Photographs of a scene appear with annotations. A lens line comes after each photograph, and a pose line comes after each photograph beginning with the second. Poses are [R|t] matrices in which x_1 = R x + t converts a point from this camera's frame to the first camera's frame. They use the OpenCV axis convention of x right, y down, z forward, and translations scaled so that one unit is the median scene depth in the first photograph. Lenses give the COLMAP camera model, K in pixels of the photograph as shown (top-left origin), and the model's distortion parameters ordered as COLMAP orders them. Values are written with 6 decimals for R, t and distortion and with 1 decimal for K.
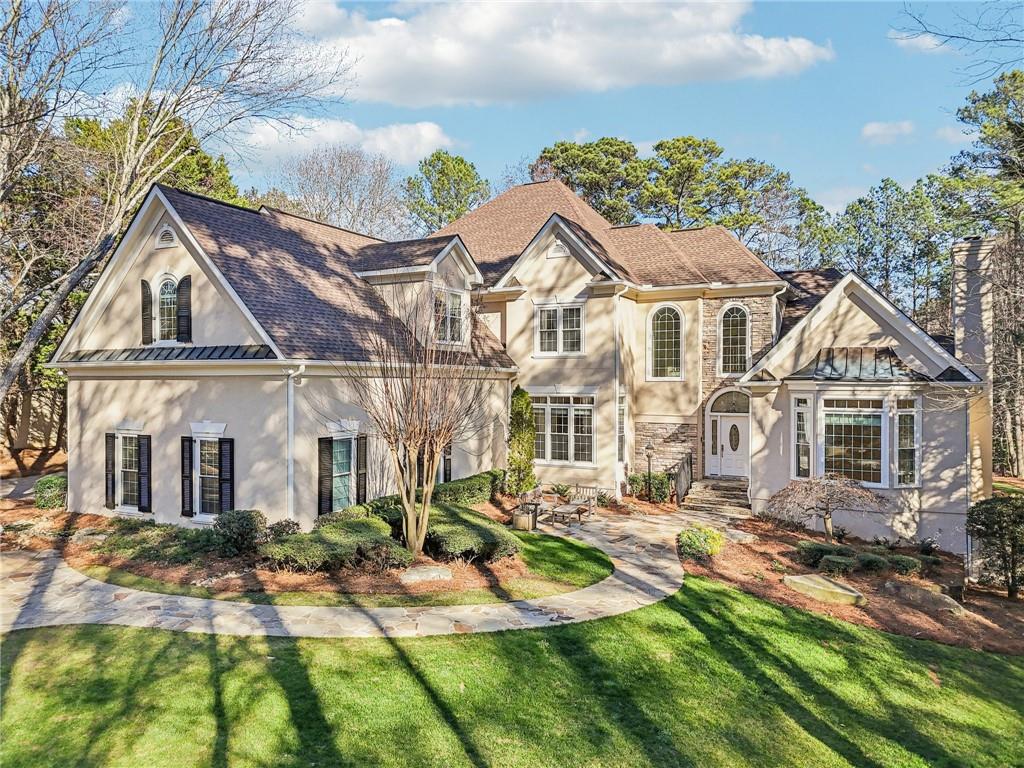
lens RADIAL K [[728.2, 0, 512.0], [0, 728.2, 384.0], [0, 0, 1]] dist [0.006489, 0.003287]
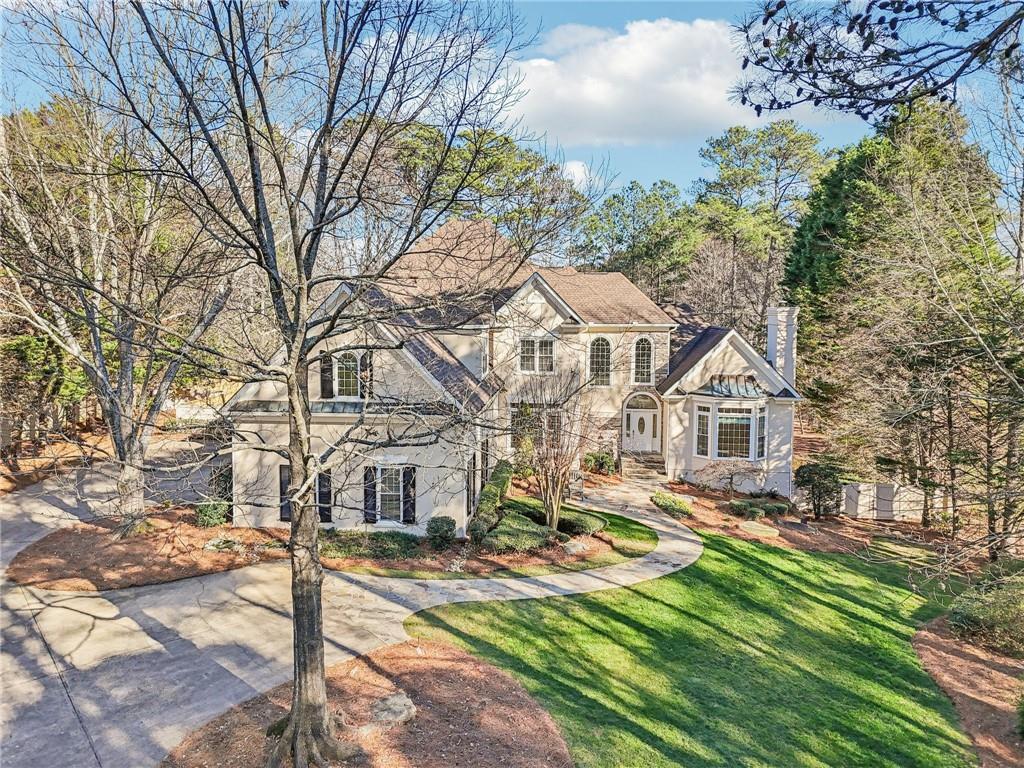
lens RADIAL K [[710.4, 0, 512.0], [0, 710.4, 384.0], [0, 0, 1]] dist [0.000300, 0.000014]
pose [[0.923147, -0.033346, 0.382999, -0.608261], [-0.003181, 0.995535, 0.094344, -0.181306], [-0.384435, -0.088312, 0.918918, -0.278640]]
